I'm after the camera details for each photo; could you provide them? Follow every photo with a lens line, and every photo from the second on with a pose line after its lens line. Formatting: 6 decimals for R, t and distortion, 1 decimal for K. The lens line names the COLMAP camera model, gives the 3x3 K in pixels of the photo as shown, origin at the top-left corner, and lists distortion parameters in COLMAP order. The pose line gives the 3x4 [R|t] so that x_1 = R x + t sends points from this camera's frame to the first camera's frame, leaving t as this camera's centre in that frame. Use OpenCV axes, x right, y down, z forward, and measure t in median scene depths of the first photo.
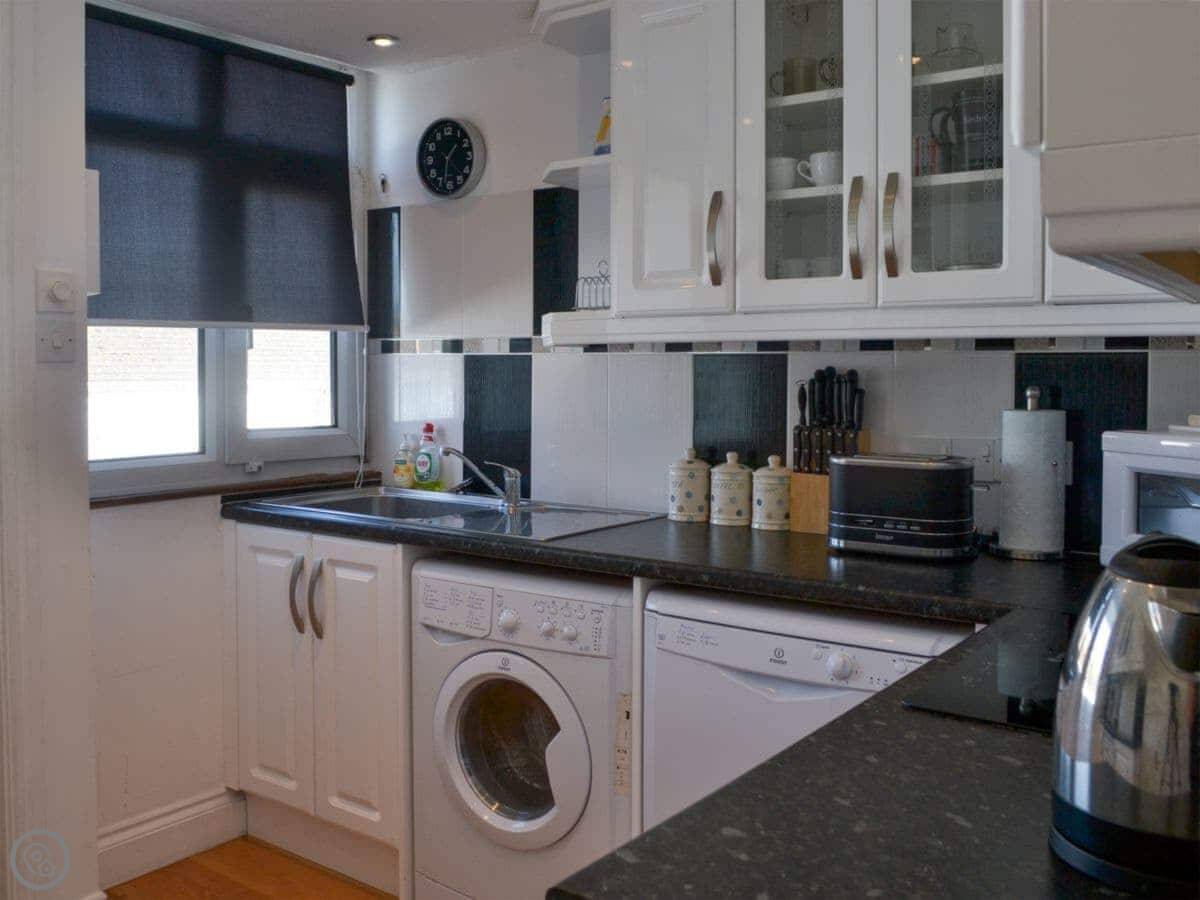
lens RADIAL K [[1252.8, 0, 599.4], [0, 1252.8, 400.4], [0, 0, 1]] dist [-0.052533, 0.009766]
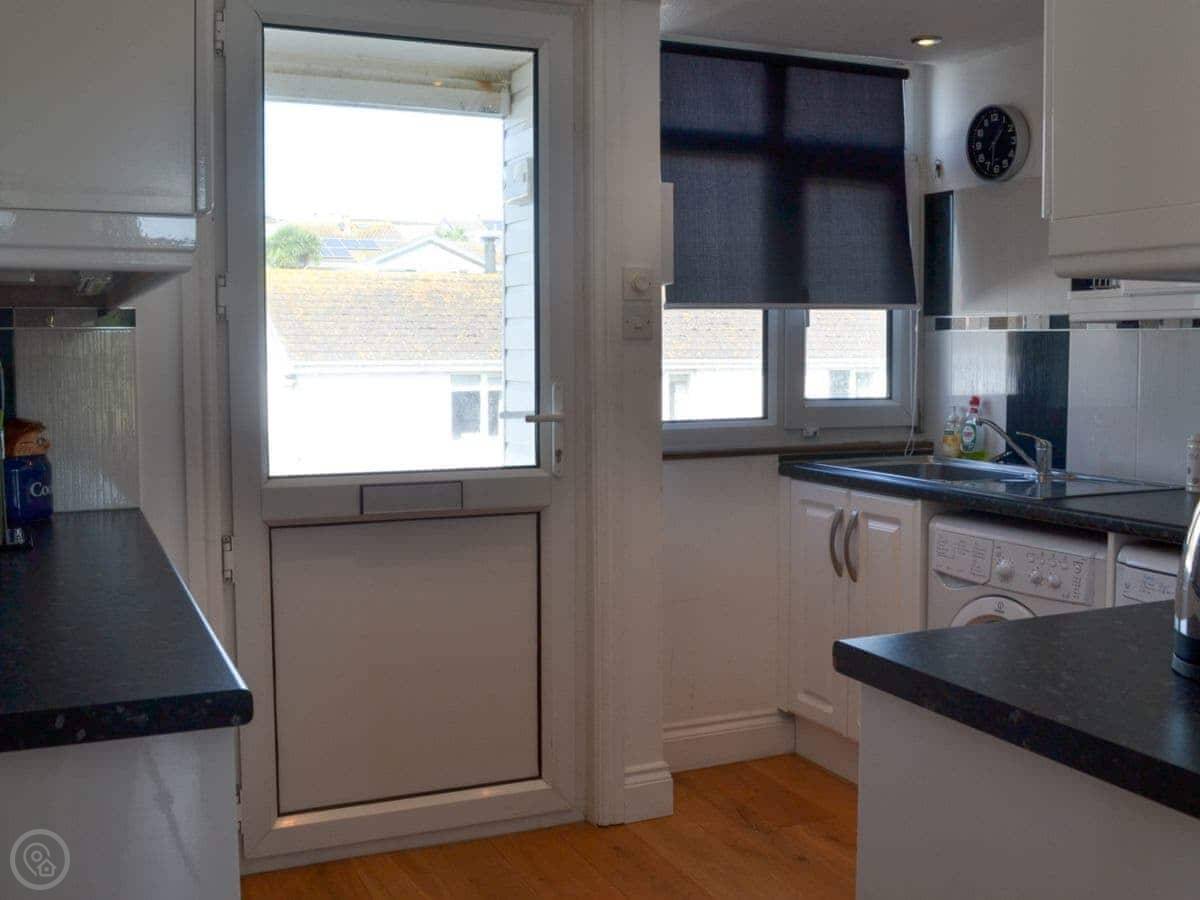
lens RADIAL K [[1262.1, 0, 600.0], [0, 1262.1, 450.0], [0, 0, 1]] dist [-0.000585, 0.003653]
pose [[0.892939, 0.036189, -0.448722, 0.070308], [-0.010385, 0.998154, 0.059836, 0.003373], [0.450059, -0.048770, 0.891666, -0.110665]]
